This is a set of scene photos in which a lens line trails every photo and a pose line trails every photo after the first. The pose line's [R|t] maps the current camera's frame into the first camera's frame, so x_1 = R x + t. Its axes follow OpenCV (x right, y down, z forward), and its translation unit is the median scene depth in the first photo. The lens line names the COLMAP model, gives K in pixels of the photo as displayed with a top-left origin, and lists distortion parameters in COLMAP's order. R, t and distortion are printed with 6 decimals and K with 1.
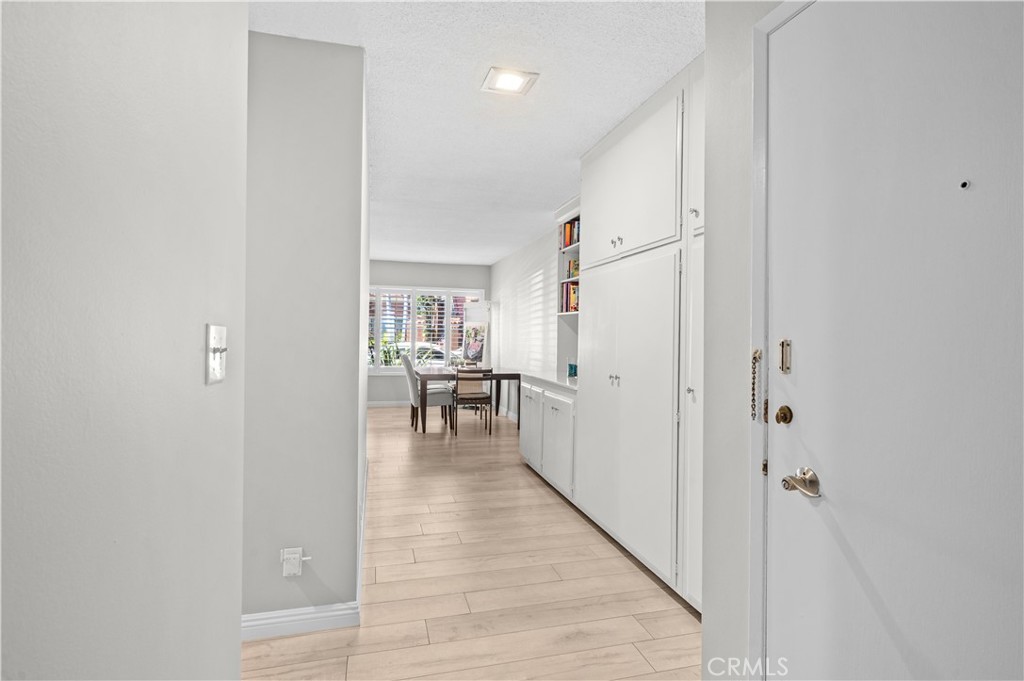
lens RADIAL K [[508.4, 0, 512.0], [0, 508.4, 340.5], [0, 0, 1]] dist [-0.001374, -0.000079]
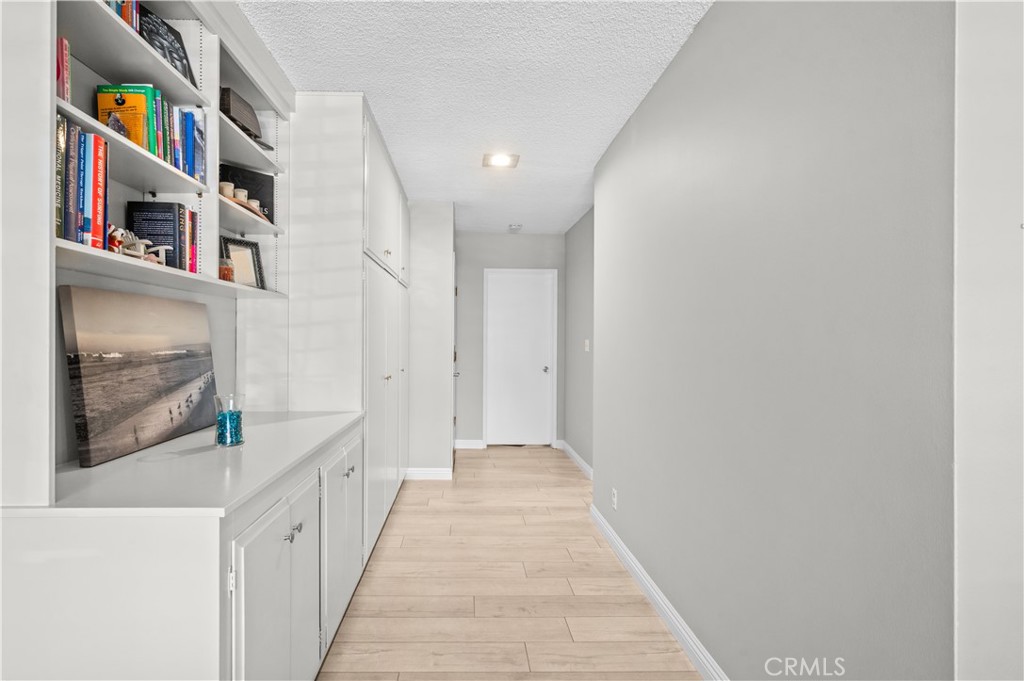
lens RADIAL K [[507.2, 0, 512.0], [0, 507.2, 340.5], [0, 0, 1]] dist [0.000014, -0.000134]
pose [[-0.985411, -0.021207, 0.168866, -0.107510], [-0.018350, 0.999661, 0.018461, -0.013656], [-0.169201, 0.015093, -0.985466, 0.902300]]
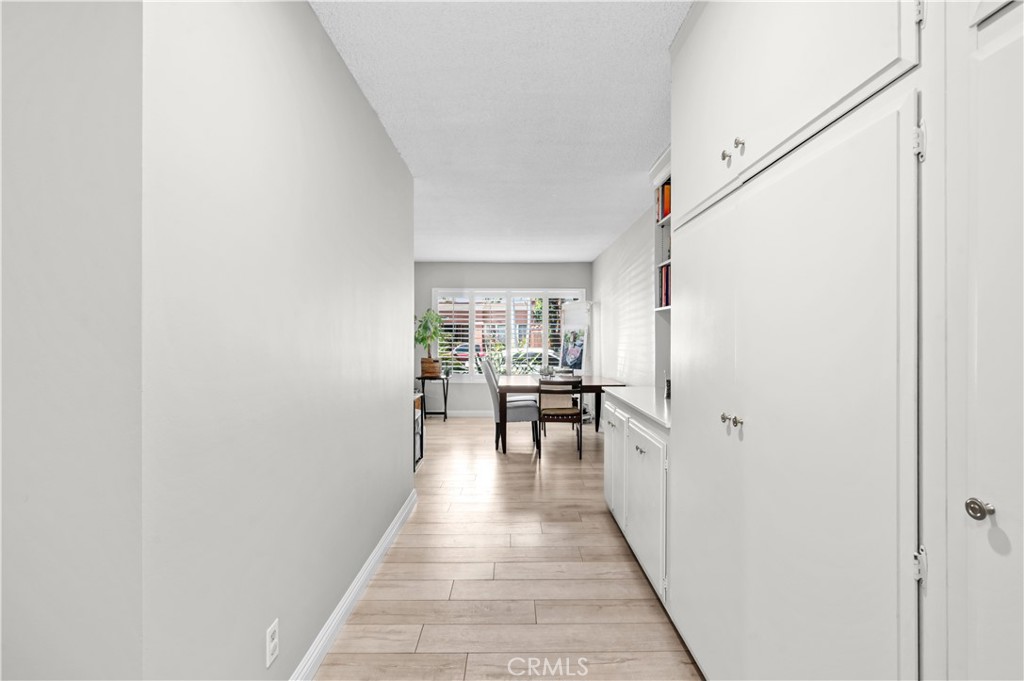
lens RADIAL K [[474.7, 0, 512.0], [0, 474.7, 340.5], [0, 0, 1]] dist [0.001516, -0.000098]
pose [[0.966372, -0.013087, -0.256816, 0.050220], [0.010908, 0.999891, -0.009904, -0.002170], [0.256918, 0.006770, 0.966409, 0.217078]]
